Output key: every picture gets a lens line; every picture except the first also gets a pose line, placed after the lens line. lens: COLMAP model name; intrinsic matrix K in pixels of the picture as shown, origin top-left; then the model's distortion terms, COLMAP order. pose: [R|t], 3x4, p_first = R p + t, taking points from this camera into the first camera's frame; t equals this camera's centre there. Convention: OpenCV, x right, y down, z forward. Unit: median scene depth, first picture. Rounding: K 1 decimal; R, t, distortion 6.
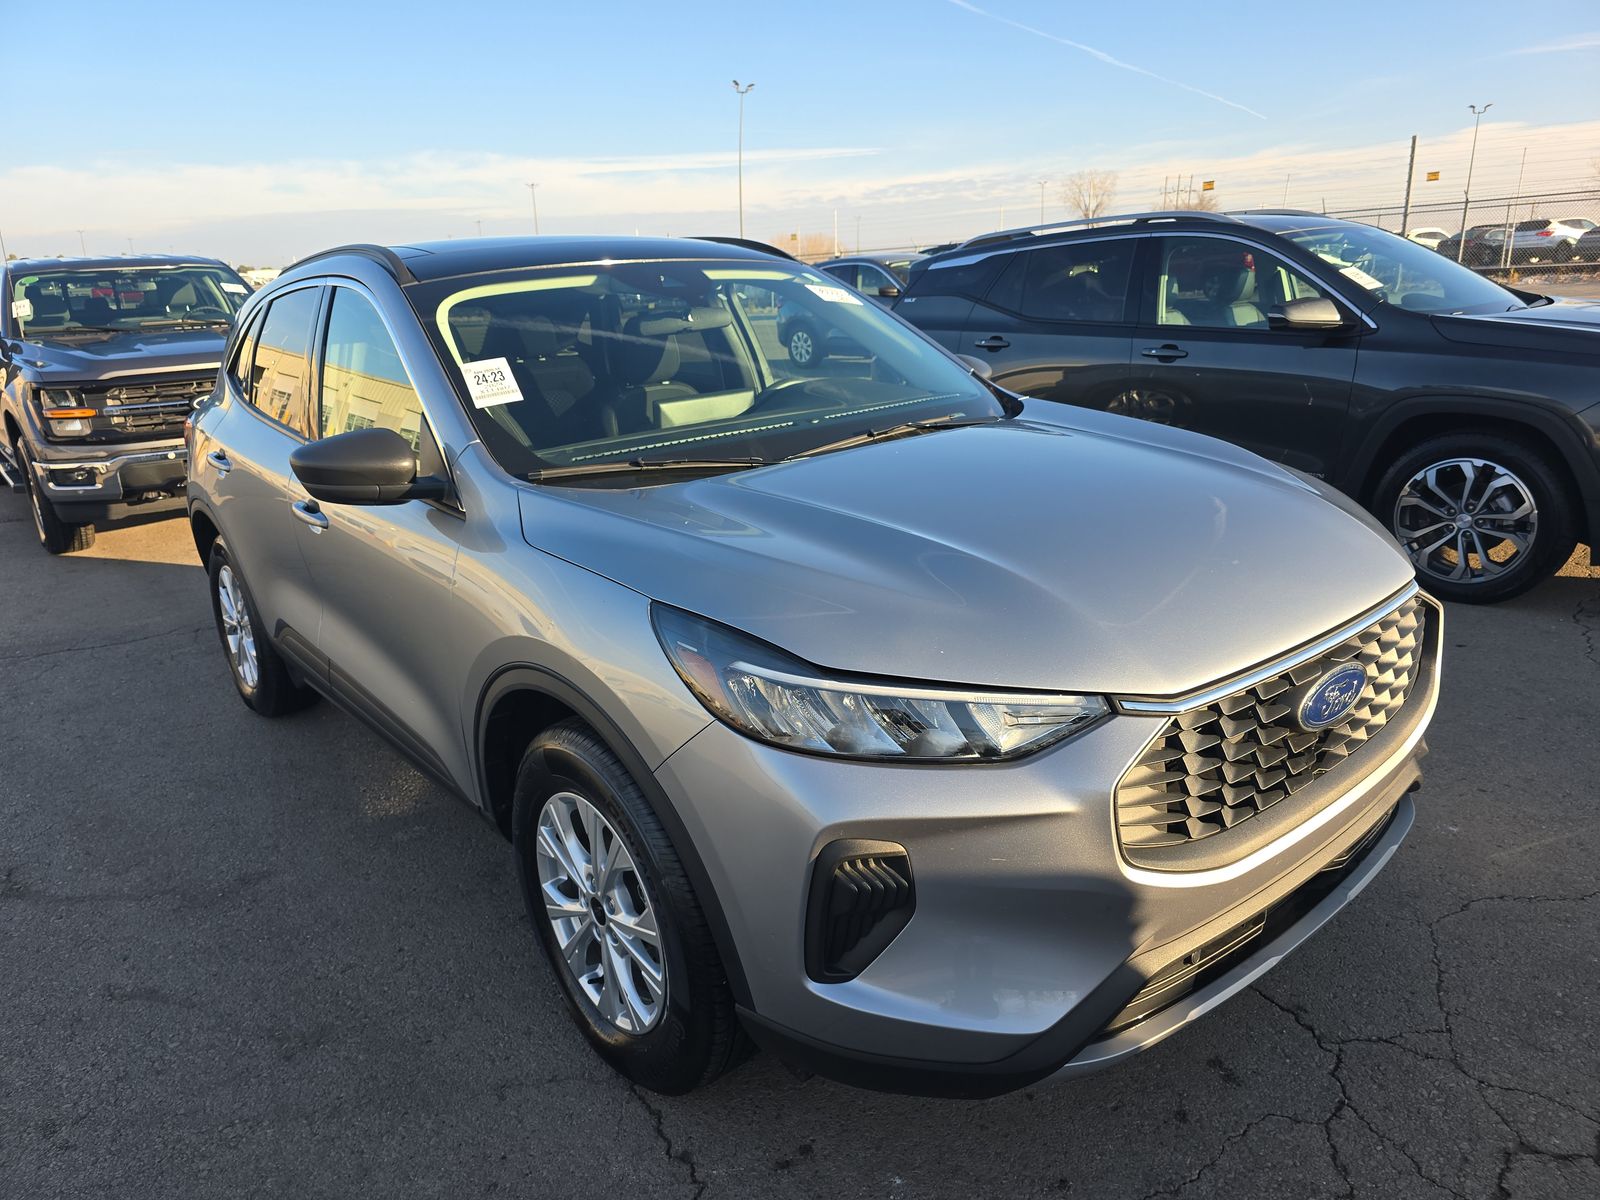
lens RADIAL K [[1069.7, 0, 795.1], [0, 1069.7, 602.3], [0, 0, 1]] dist [0.039683, -0.023591]
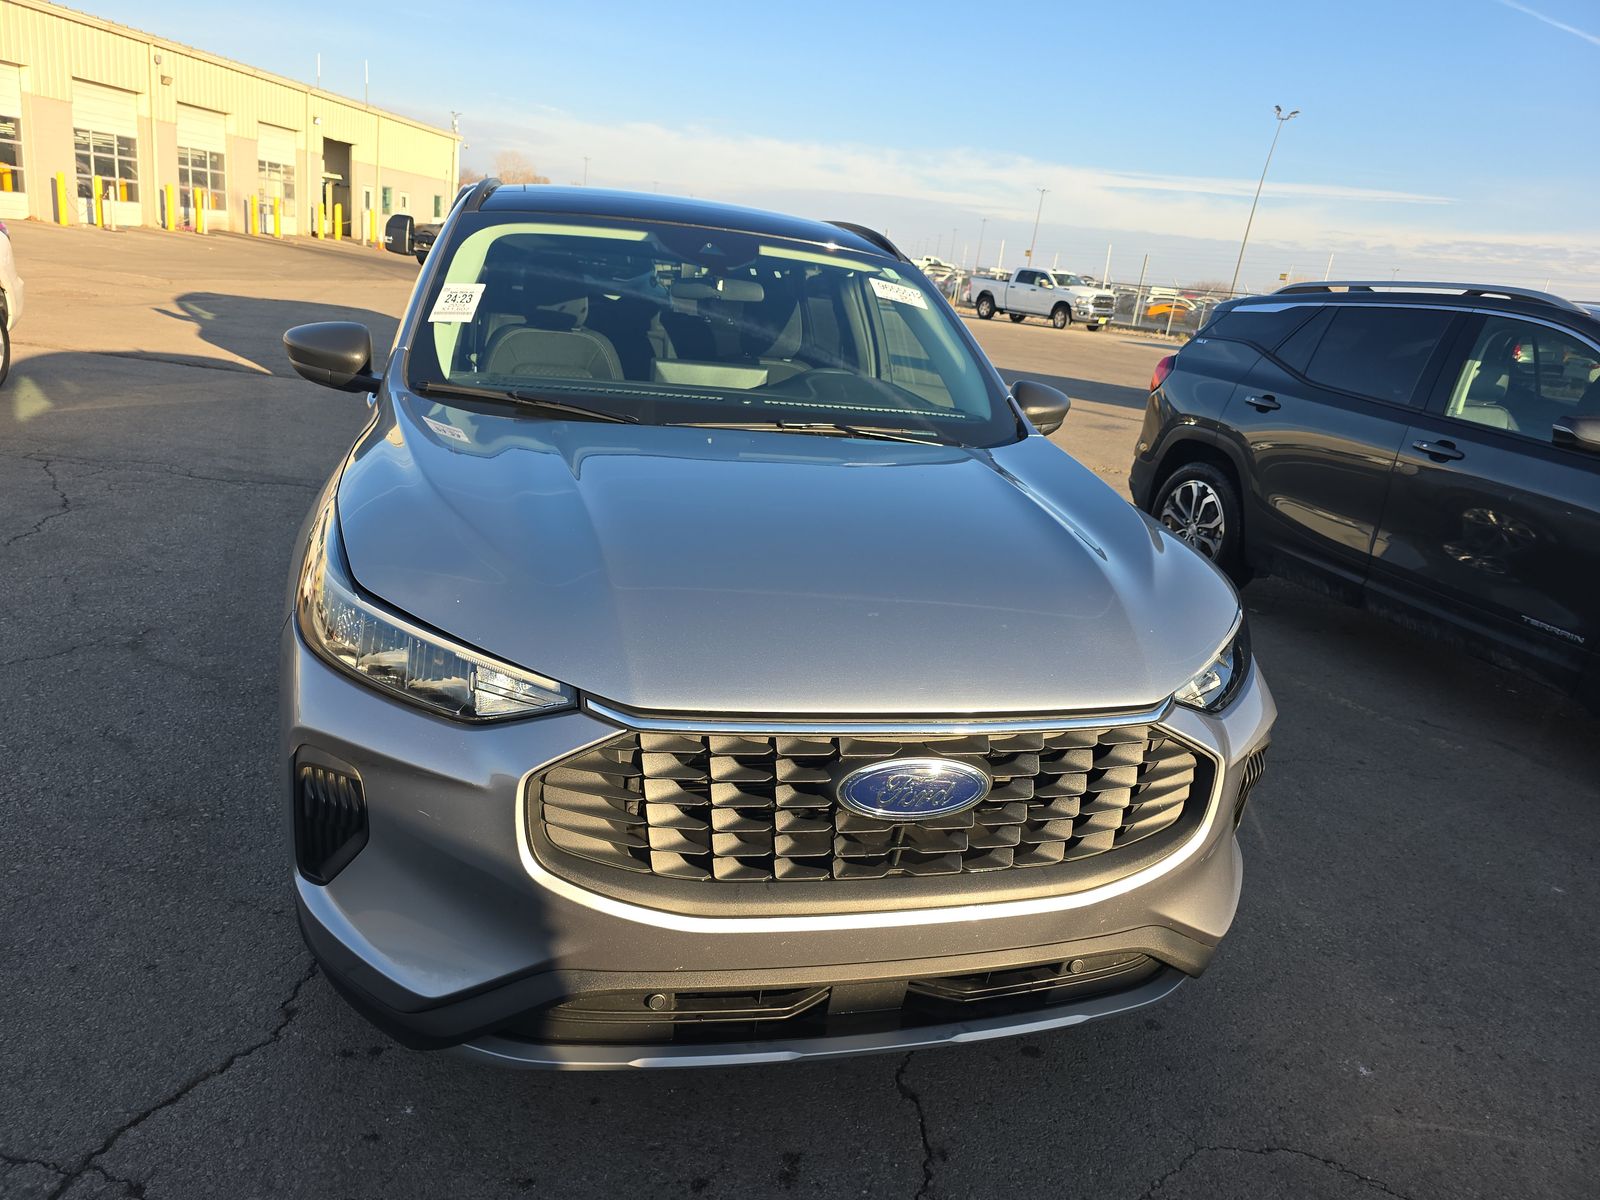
lens RADIAL K [[1069.7, 0, 800.3], [0, 1069.7, 597.6], [0, 0, 1]] dist [0.039683, -0.023591]
pose [[0.897211, 0.263830, -0.354128, 0.423009], [-0.267068, 0.962819, 0.040677, -0.044637], [0.351693, 0.058080, 0.934312, 0.096314]]
